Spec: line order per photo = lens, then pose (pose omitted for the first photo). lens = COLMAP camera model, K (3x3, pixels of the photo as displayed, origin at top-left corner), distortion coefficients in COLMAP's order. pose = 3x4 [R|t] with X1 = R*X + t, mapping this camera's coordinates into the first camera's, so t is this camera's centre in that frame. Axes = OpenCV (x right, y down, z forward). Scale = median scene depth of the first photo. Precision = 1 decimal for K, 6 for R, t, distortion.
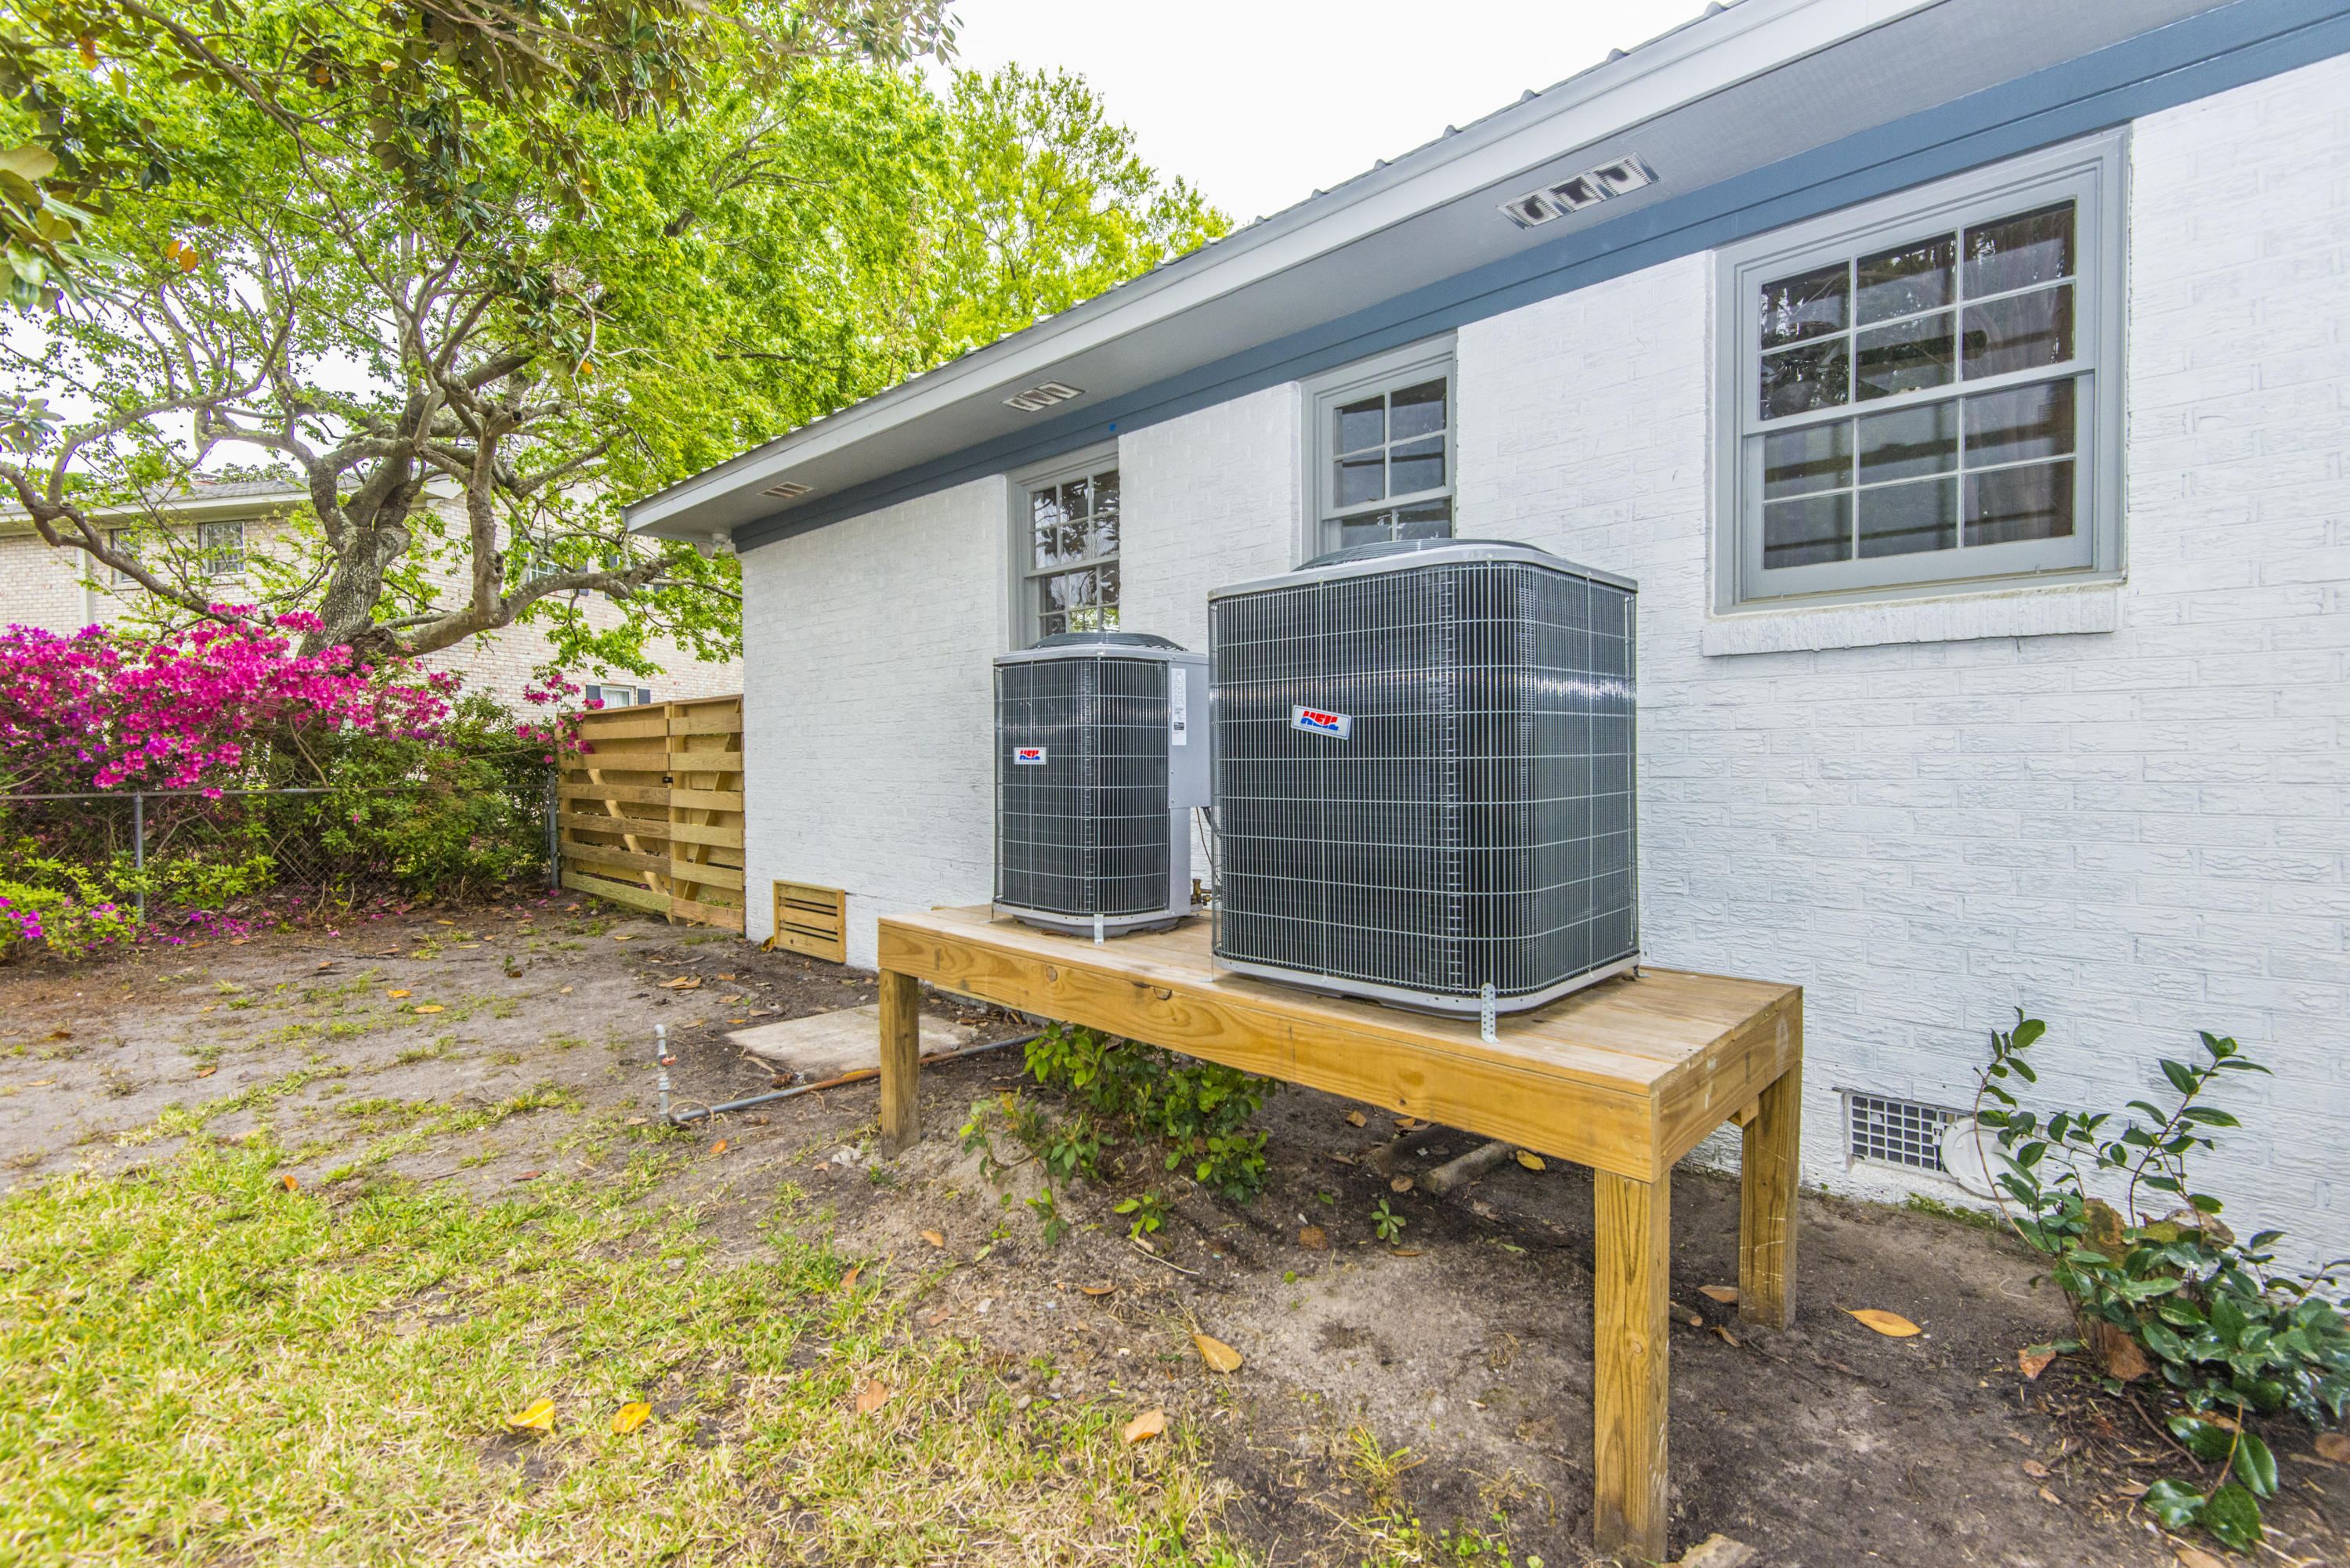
lens RADIAL K [[1064.5, 0, 1170.3], [0, 1064.5, 780.0], [0, 0, 1]] dist [0.035167, -0.018164]
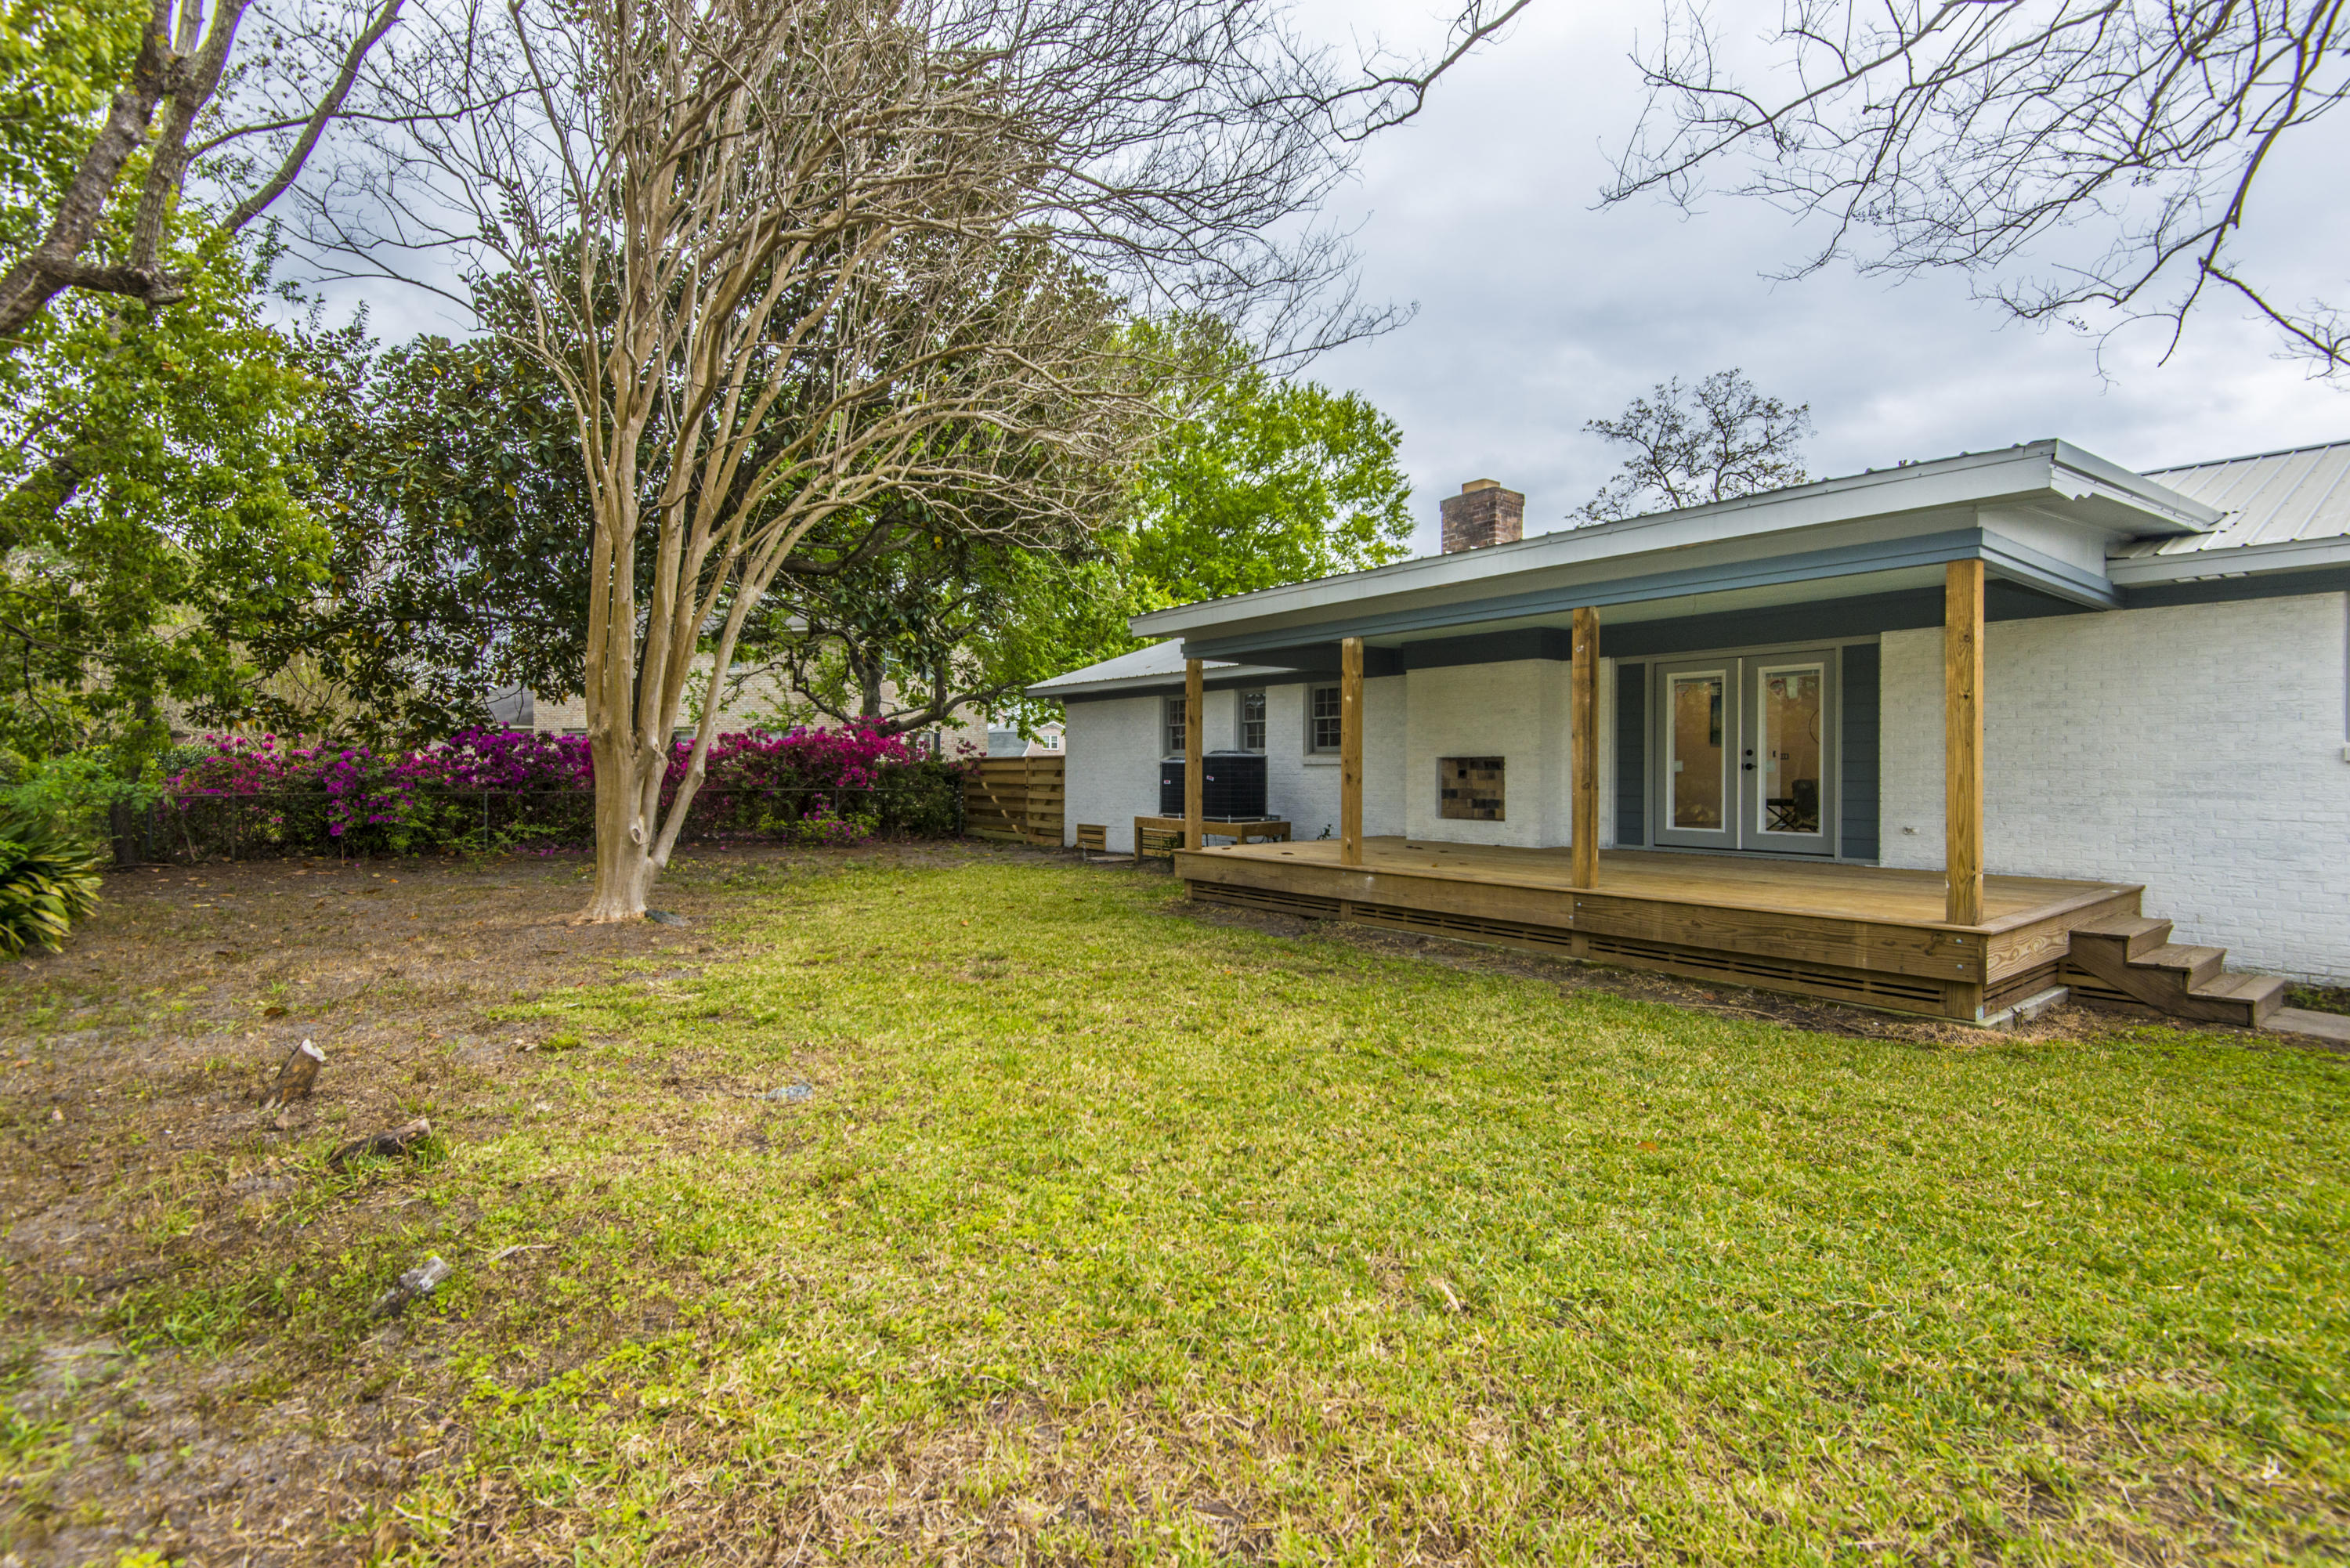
lens RADIAL K [[1064.5, 0, 1174.9], [0, 1064.5, 778.2], [0, 0, 1]] dist [0.035167, -0.018164]
pose [[0.990606, 0.009964, -0.136380, 0.178346], [-0.012396, 0.999779, -0.016990, 0.014412], [0.136181, 0.018521, 0.990511, -1.201952]]
